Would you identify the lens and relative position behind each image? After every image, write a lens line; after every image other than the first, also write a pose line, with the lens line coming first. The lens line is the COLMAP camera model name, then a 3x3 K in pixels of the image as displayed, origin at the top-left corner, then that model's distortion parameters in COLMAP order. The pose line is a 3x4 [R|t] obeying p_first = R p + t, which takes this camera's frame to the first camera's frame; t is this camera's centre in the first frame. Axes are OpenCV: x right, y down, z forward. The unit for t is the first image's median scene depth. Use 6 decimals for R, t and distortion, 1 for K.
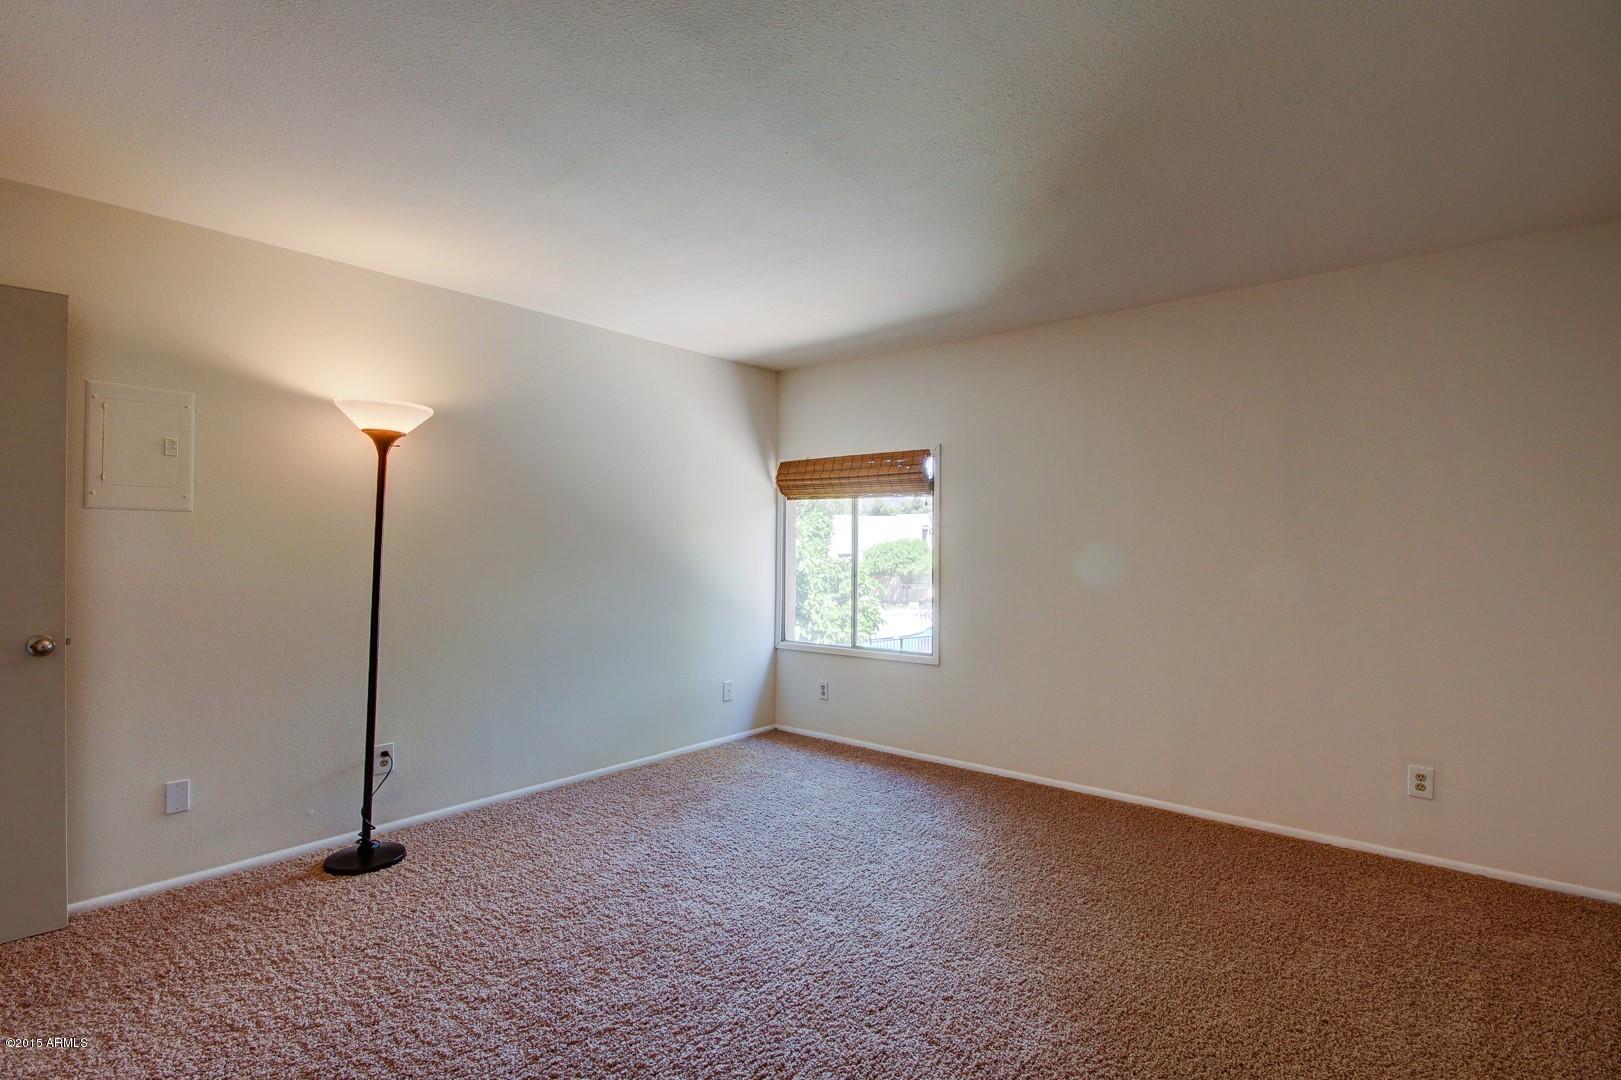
lens RADIAL K [[766.4, 0, 801.4], [0, 766.4, 541.2], [0, 0, 1]] dist [-0.001958, -0.000495]
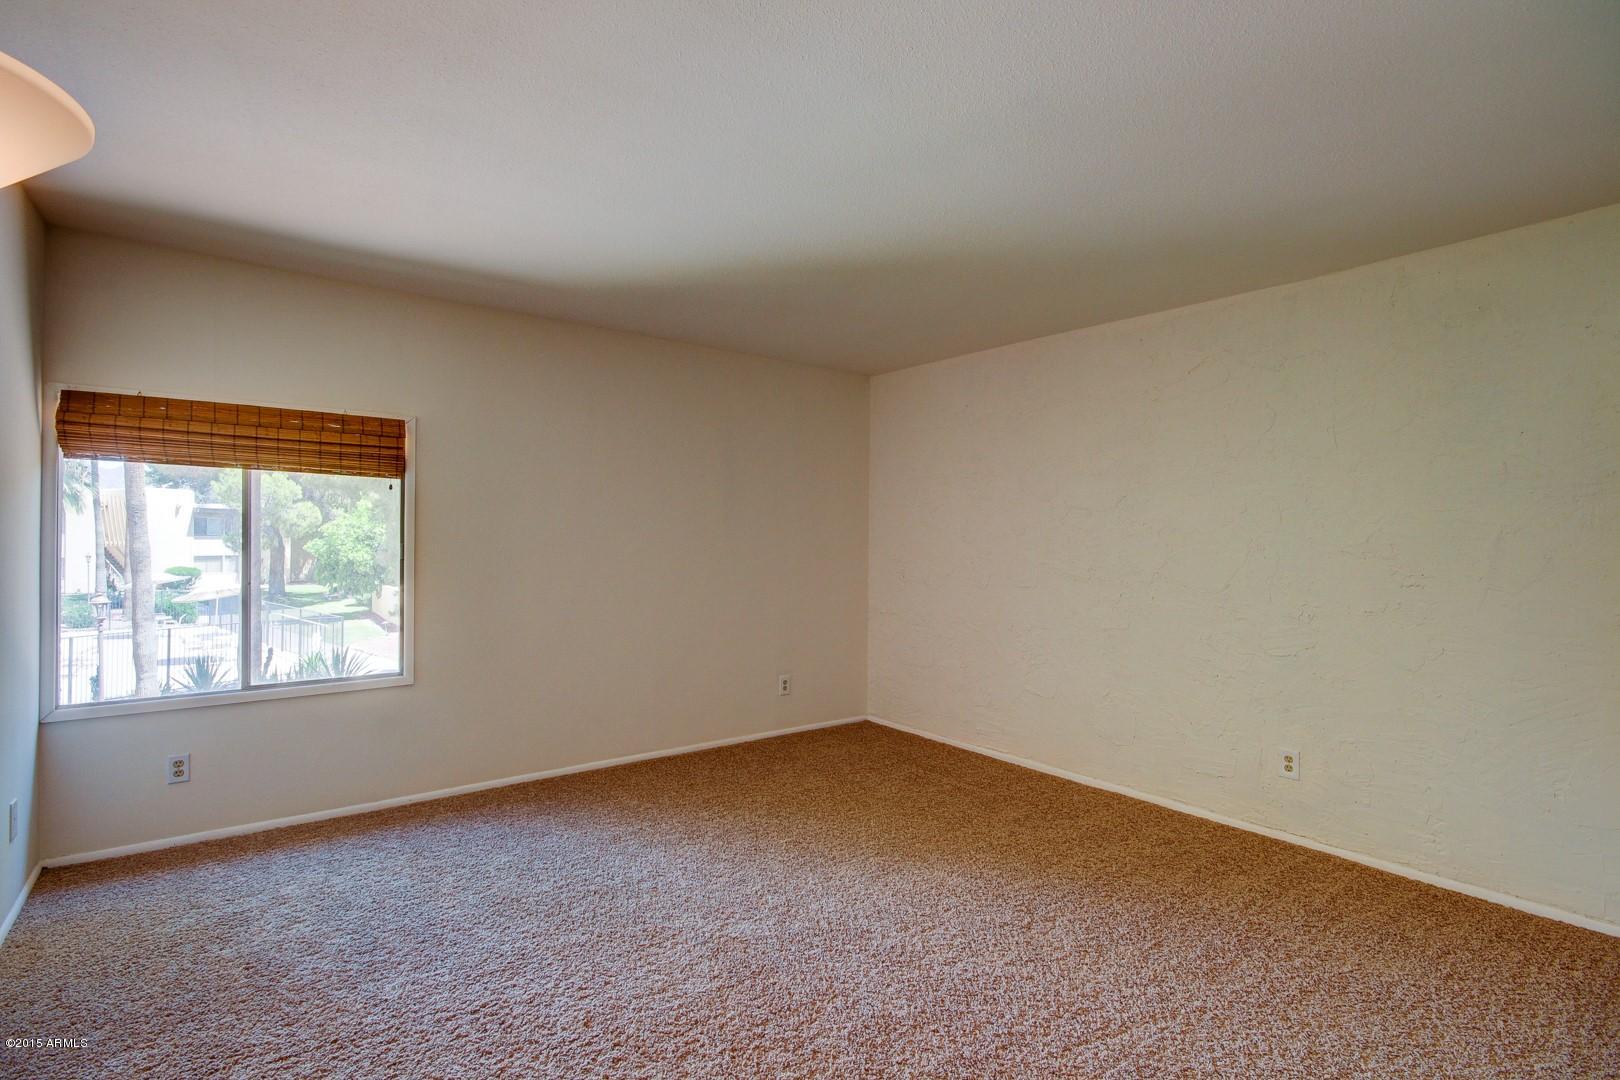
lens RADIAL K [[765.9, 0, 800.9], [0, 765.9, 541.2], [0, 0, 1]] dist [-0.001958, -0.000495]
pose [[0.217852, 0.001670, 0.975980, -0.516766], [-0.010054, 0.999949, 0.000533, 0.002701], [-0.975930, -0.009929, 0.217858, 0.398037]]
